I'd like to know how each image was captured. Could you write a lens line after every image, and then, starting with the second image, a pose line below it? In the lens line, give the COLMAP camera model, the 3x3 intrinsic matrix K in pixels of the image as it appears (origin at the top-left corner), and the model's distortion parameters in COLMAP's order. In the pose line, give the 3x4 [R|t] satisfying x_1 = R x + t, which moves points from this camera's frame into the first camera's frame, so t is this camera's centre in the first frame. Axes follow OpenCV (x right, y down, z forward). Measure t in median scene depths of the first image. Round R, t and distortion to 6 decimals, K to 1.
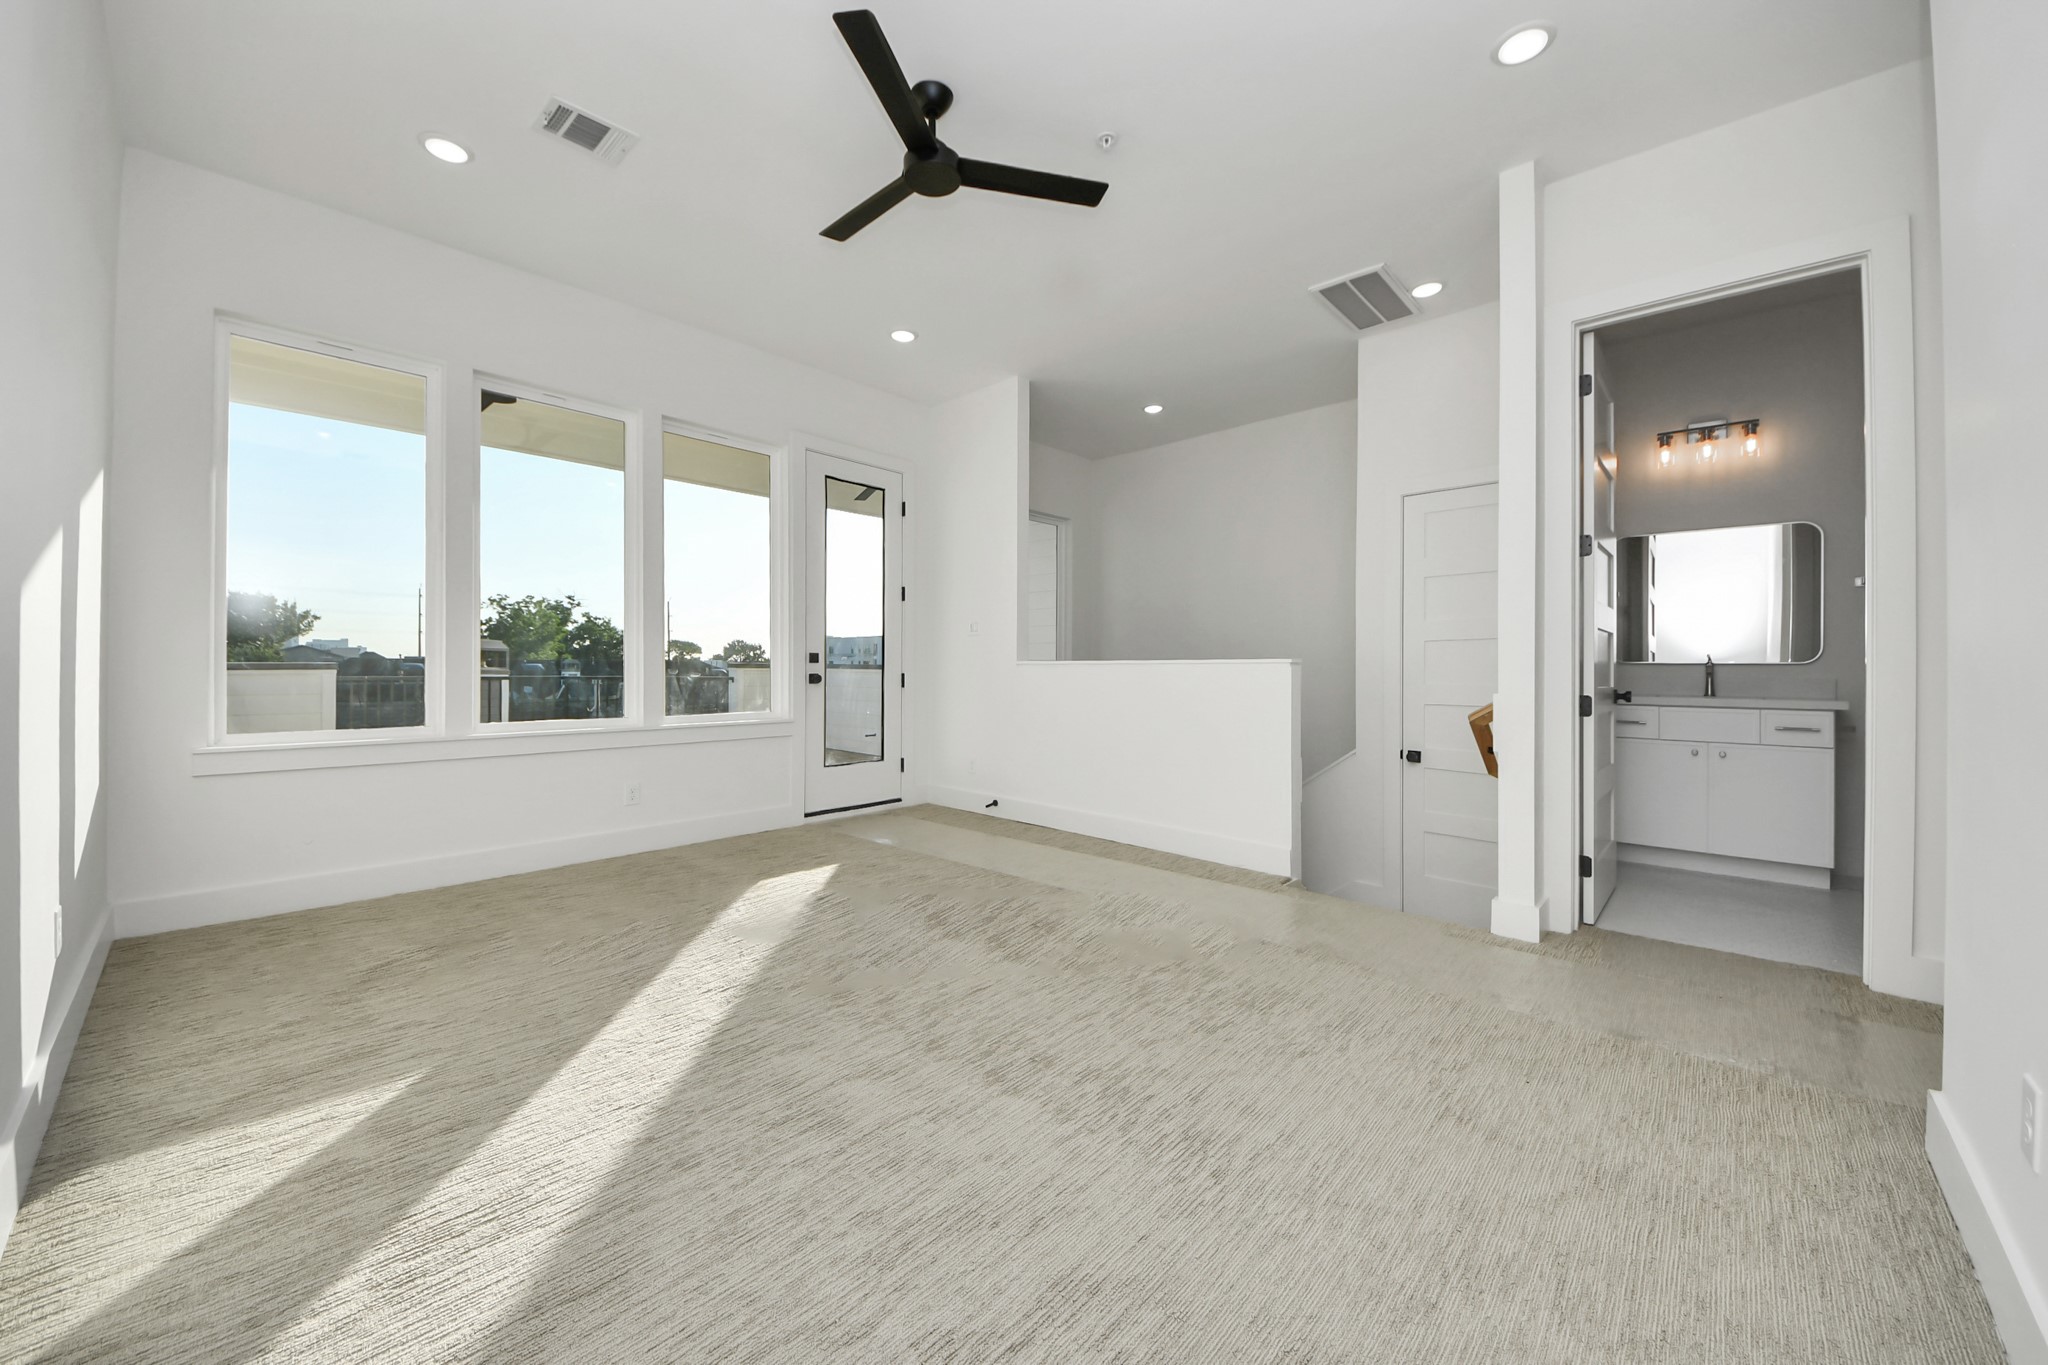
lens RADIAL K [[748.9, 0, 1022.0], [0, 748.9, 681.4], [0, 0, 1]] dist [0.060397, -0.035708]
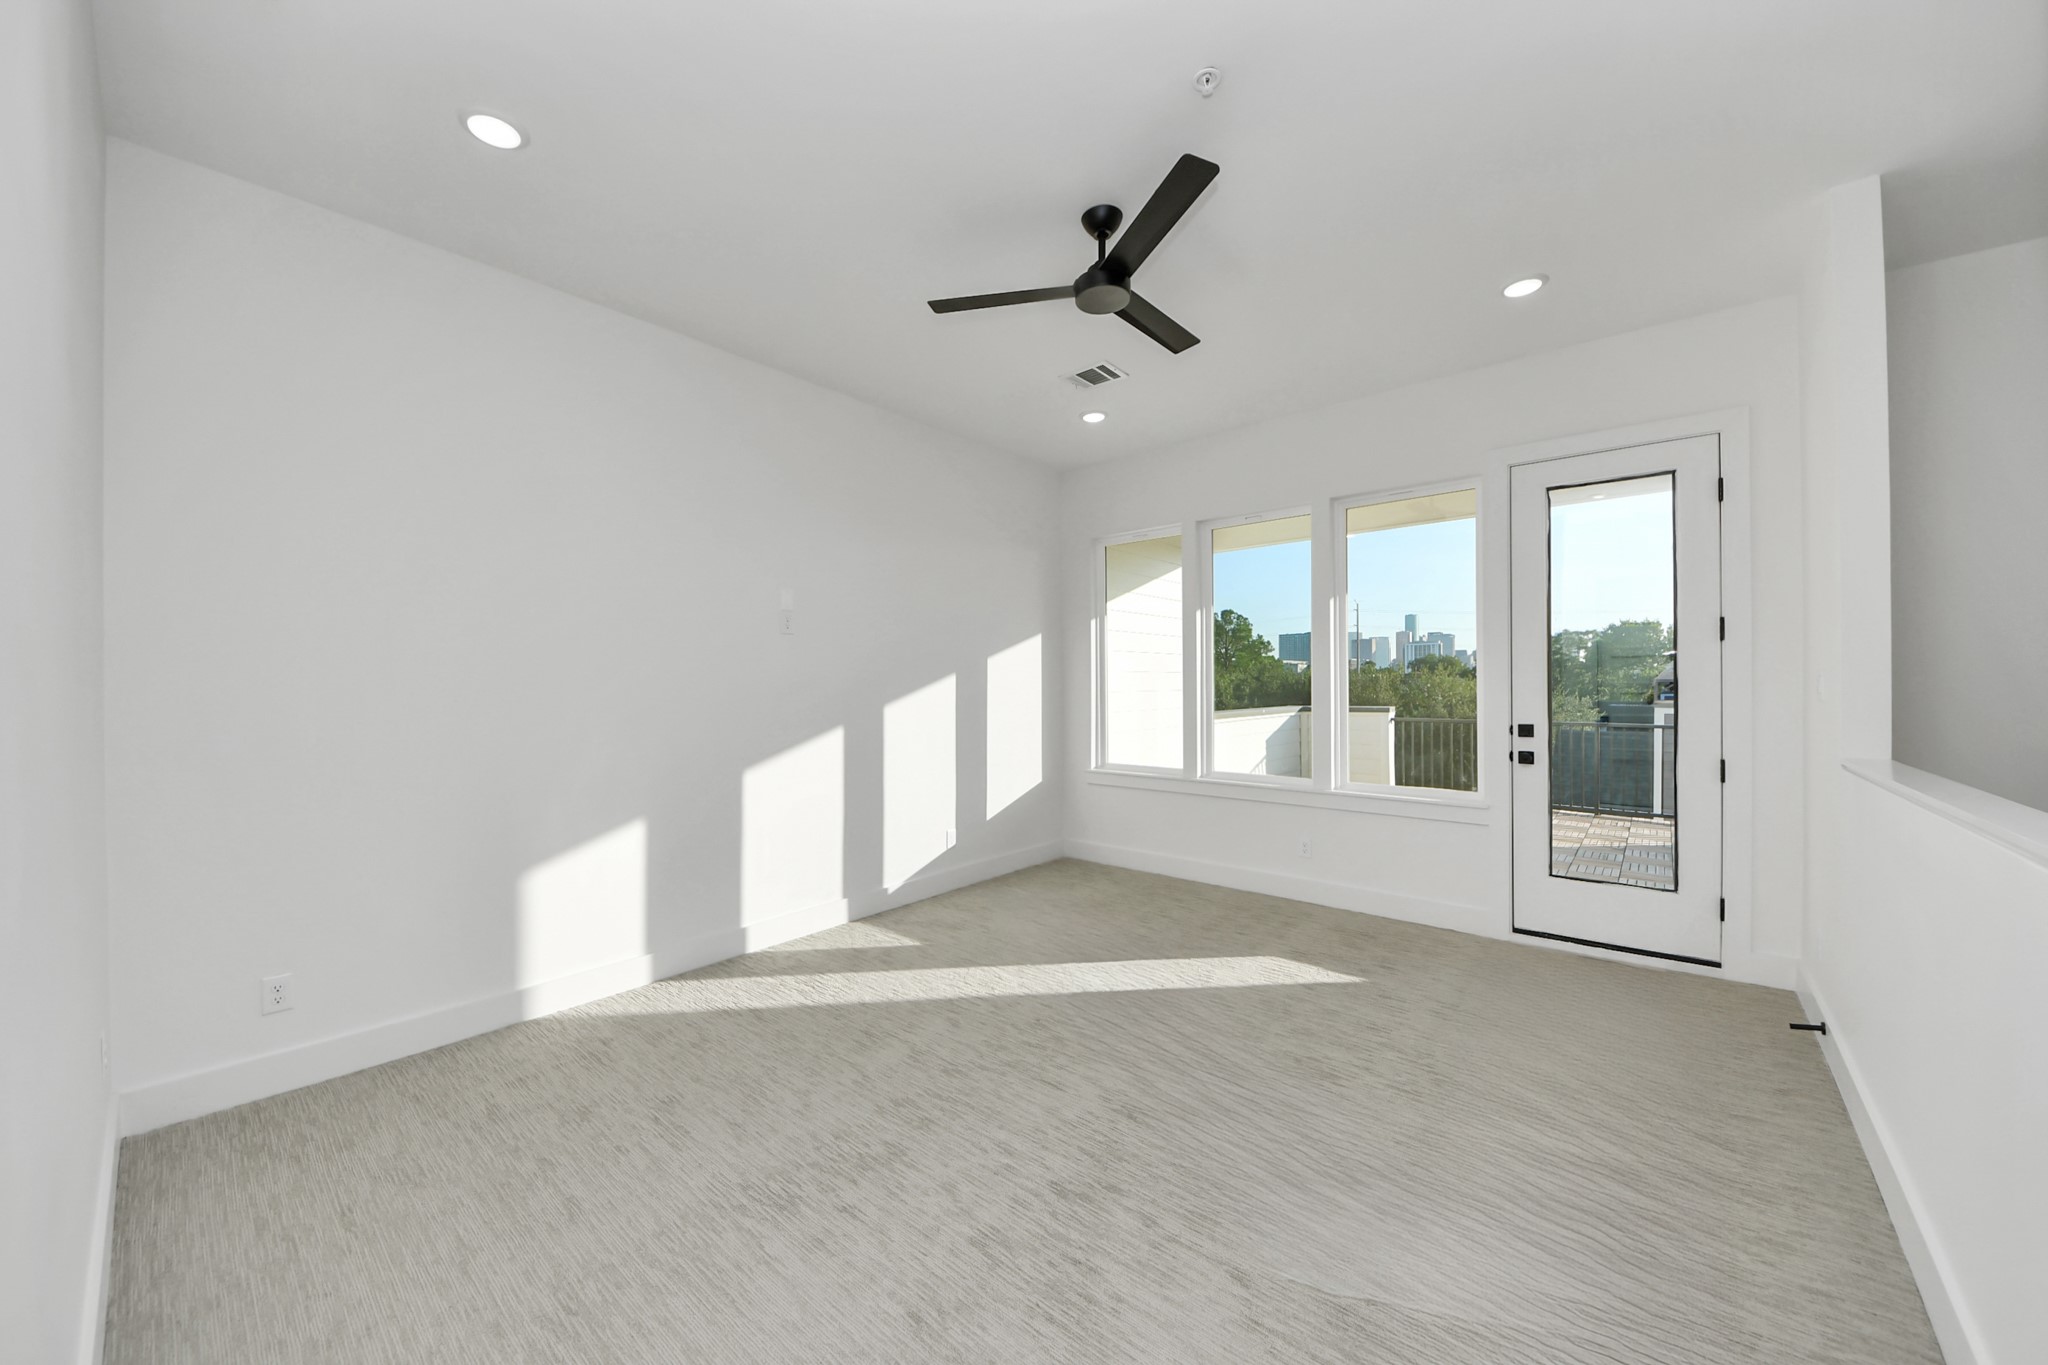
lens RADIAL K [[748.9, 0, 1022.0], [0, 748.9, 681.4], [0, 0, 1]] dist [0.060397, -0.035708]
pose [[0.025854, -0.009815, -0.999618, 1.167415], [-0.007595, 0.999921, -0.010015, -0.164787], [0.999637, 0.007851, 0.025778, 1.077903]]
